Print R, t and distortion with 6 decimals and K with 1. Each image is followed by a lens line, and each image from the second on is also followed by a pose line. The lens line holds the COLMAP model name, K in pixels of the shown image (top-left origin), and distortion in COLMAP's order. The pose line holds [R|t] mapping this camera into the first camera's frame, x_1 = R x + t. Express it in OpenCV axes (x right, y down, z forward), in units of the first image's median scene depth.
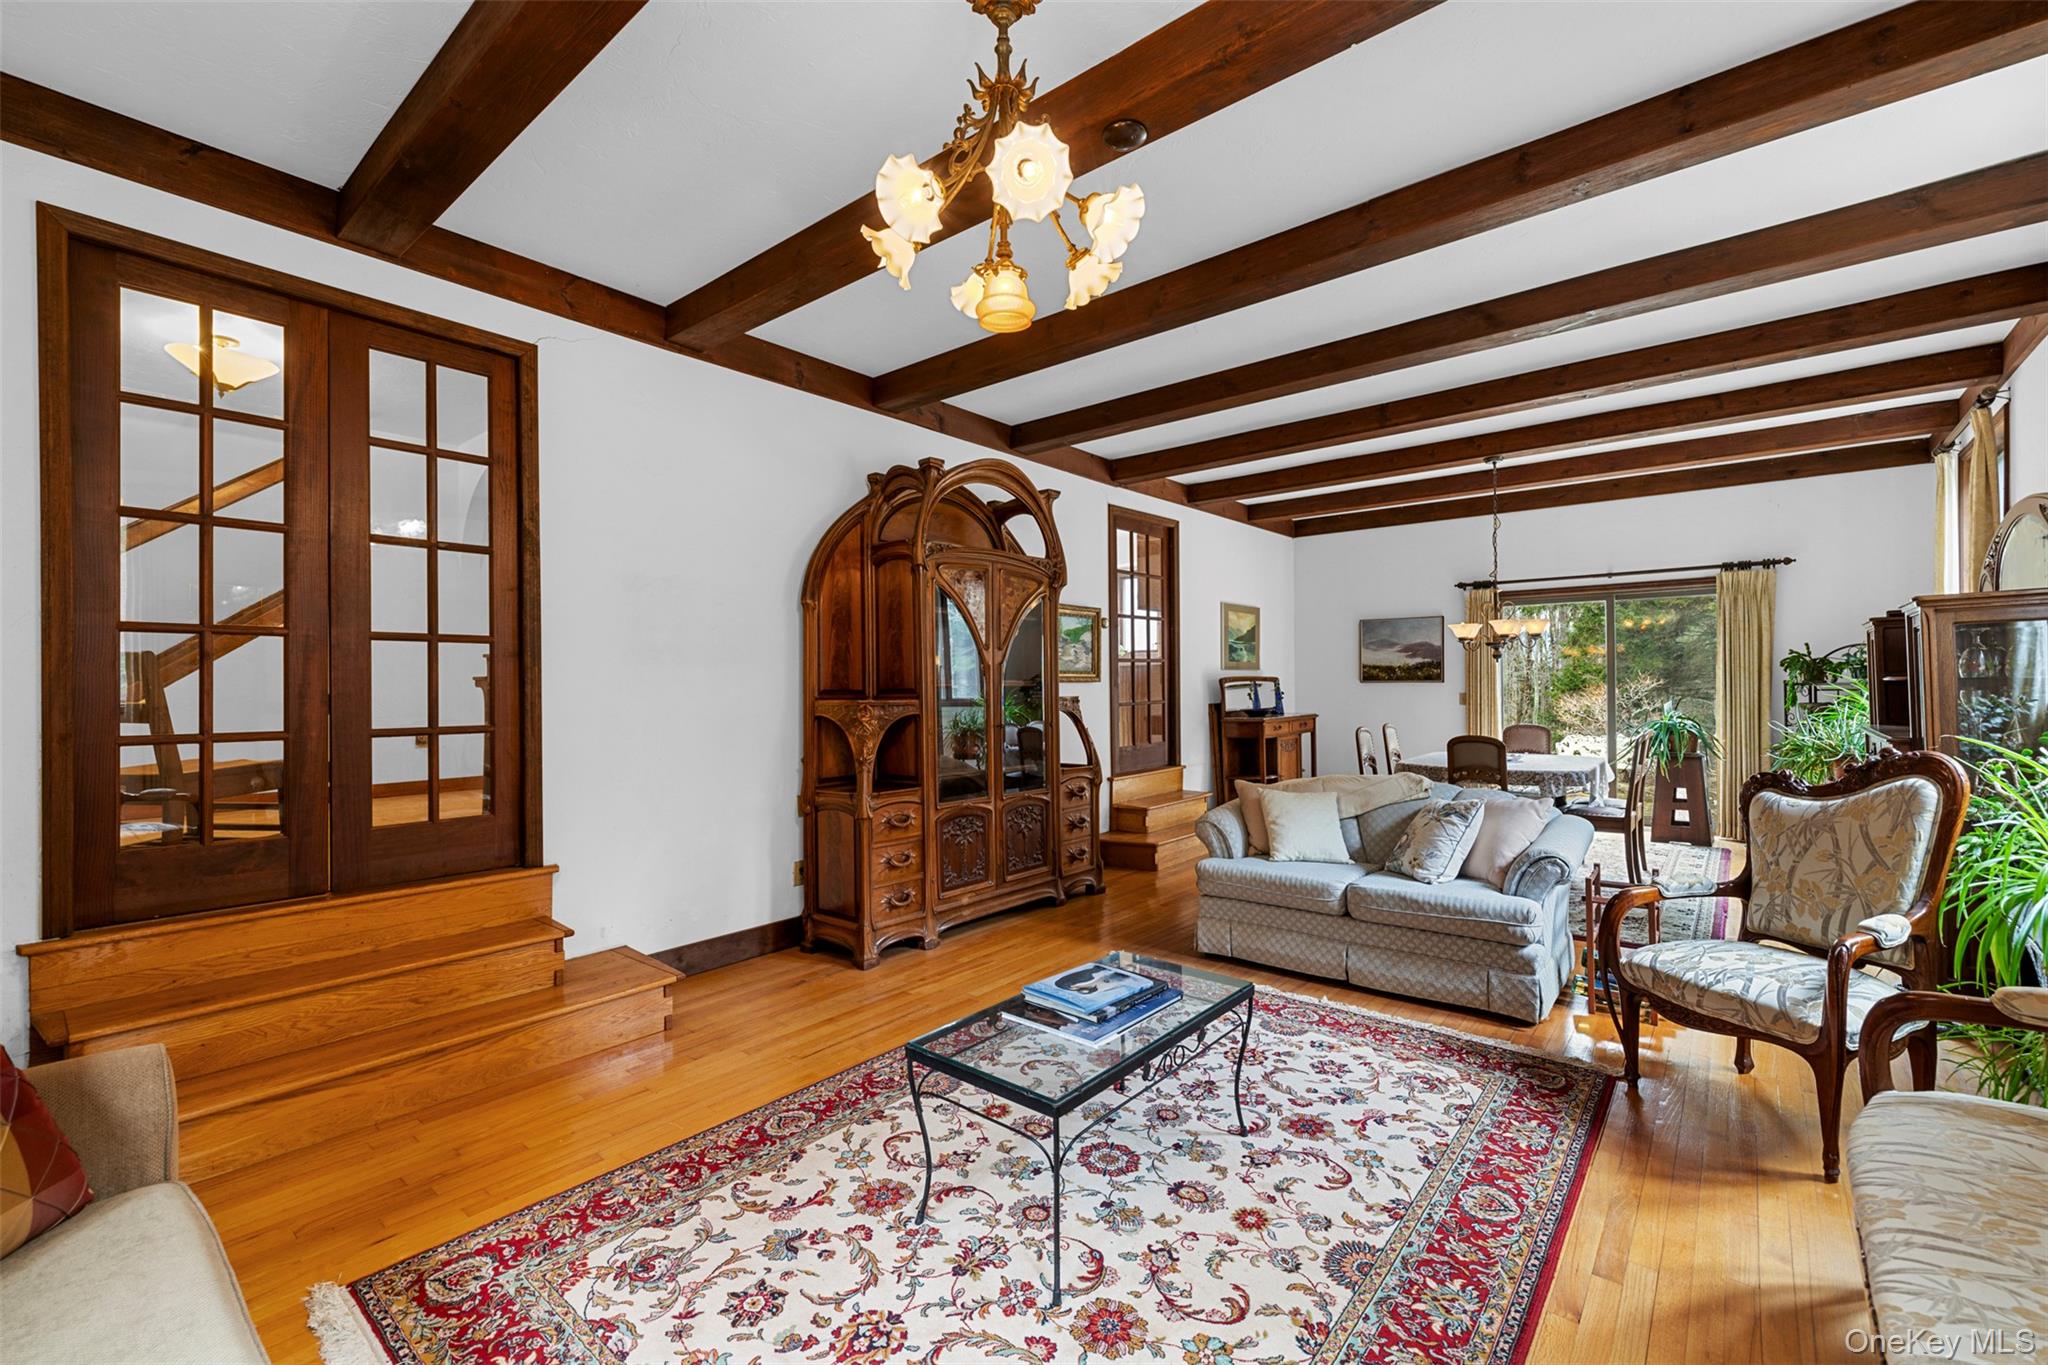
lens RADIAL K [[878.3, 0, 1019.5], [0, 878.3, 684.2], [0, 0, 1]] dist [0.002504, -0.000370]
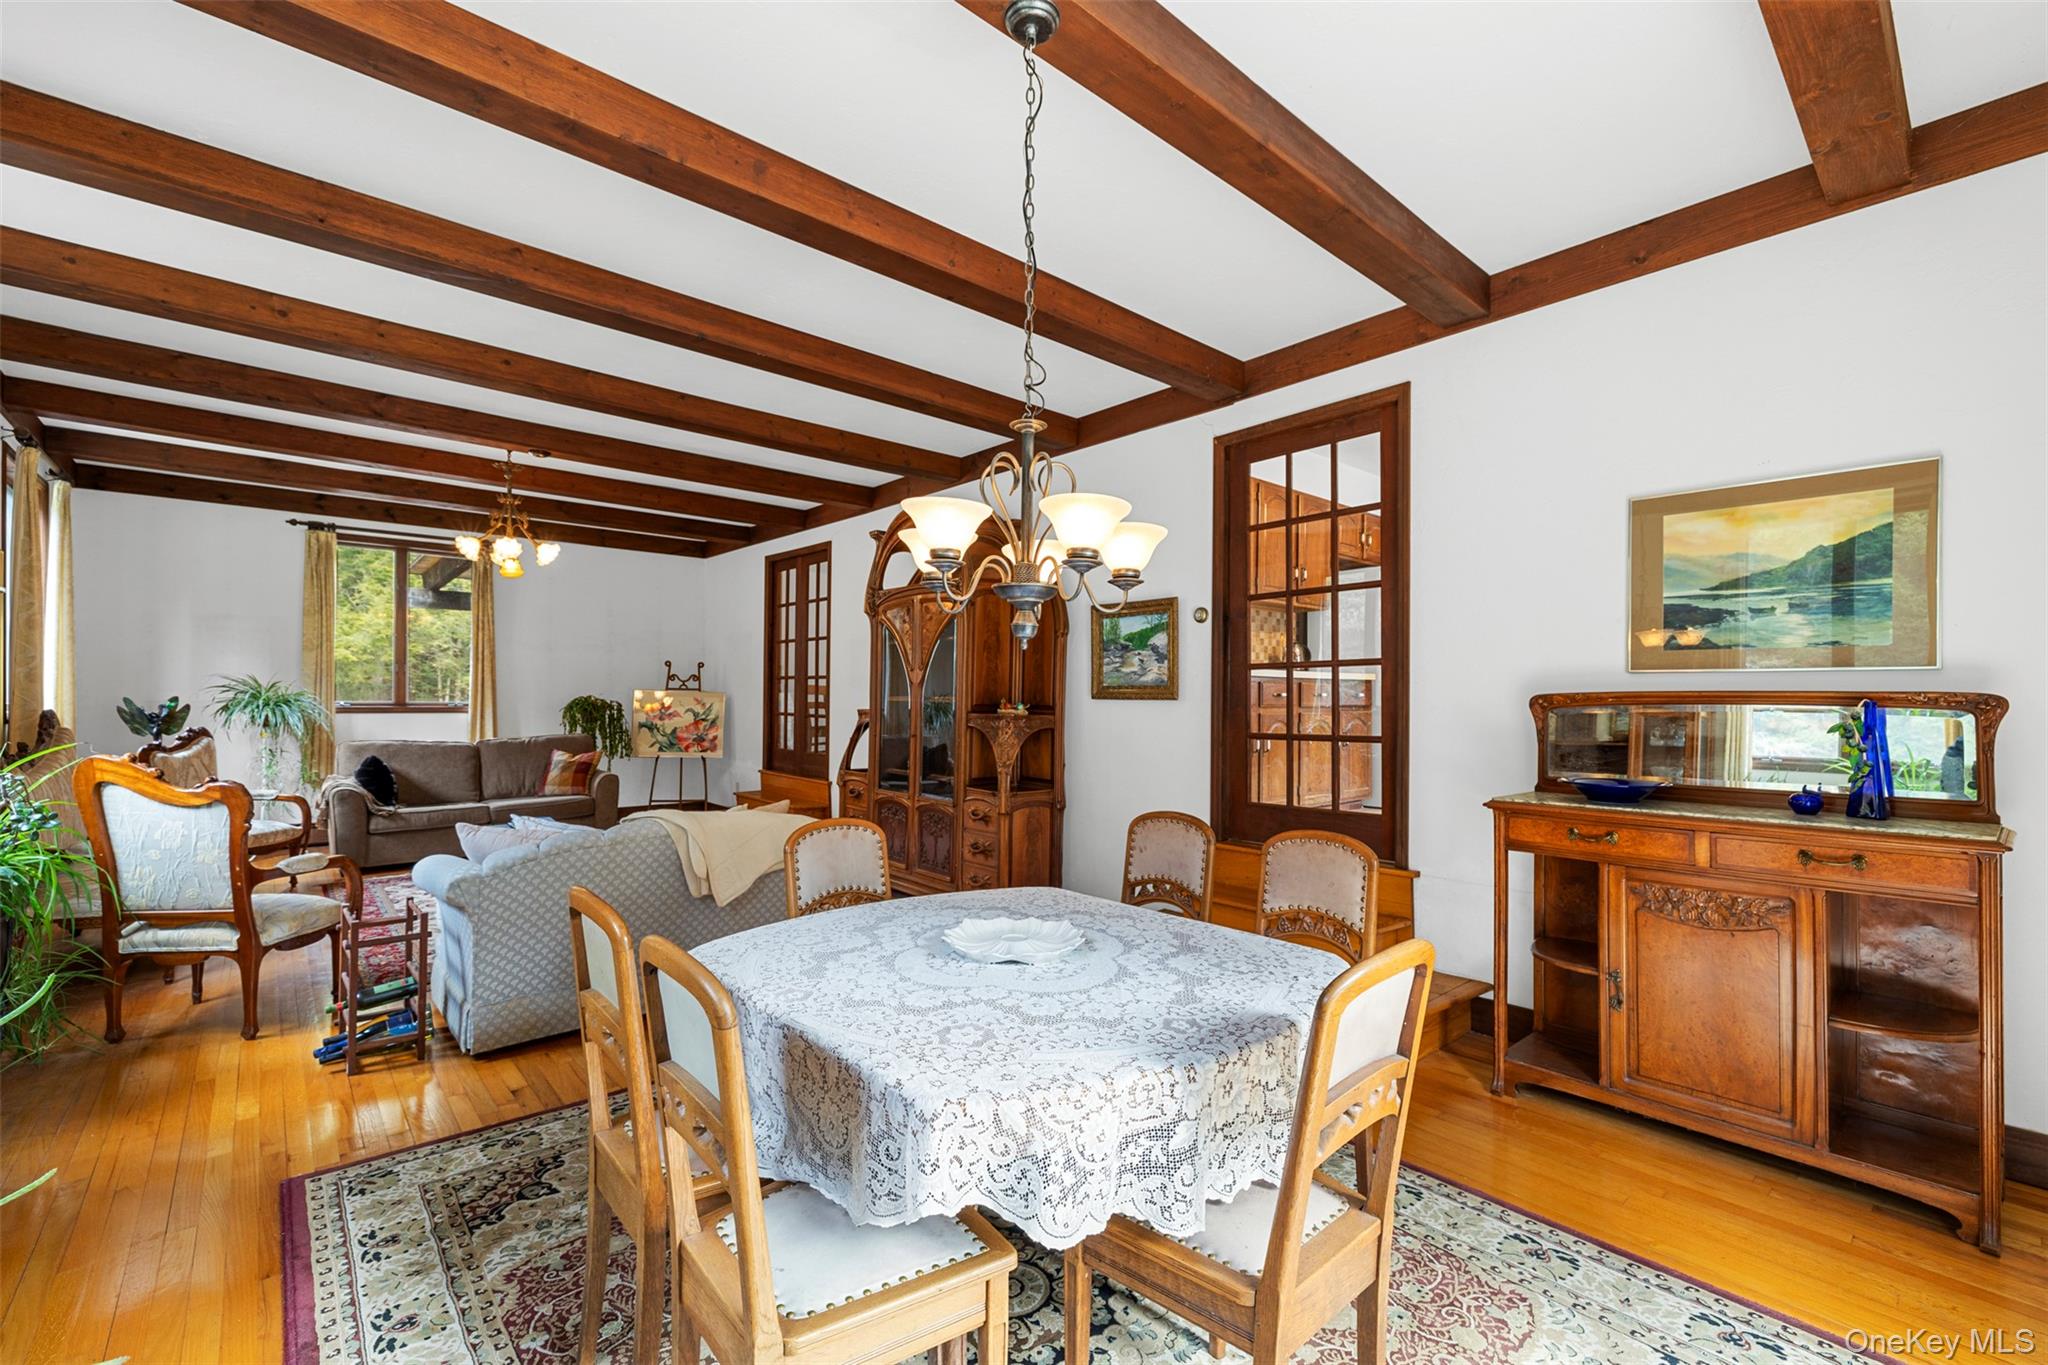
lens RADIAL K [[878.3, 0, 1008.1], [0, 878.3, 696.1], [0, 0, 1]] dist [0.002504, -0.000370]
pose [[-0.175735, 0.003111, -0.984433, 0.659849], [-0.006387, 0.999970, 0.004300, -0.006207], [0.984417, 0.007043, -0.175710, 0.793381]]
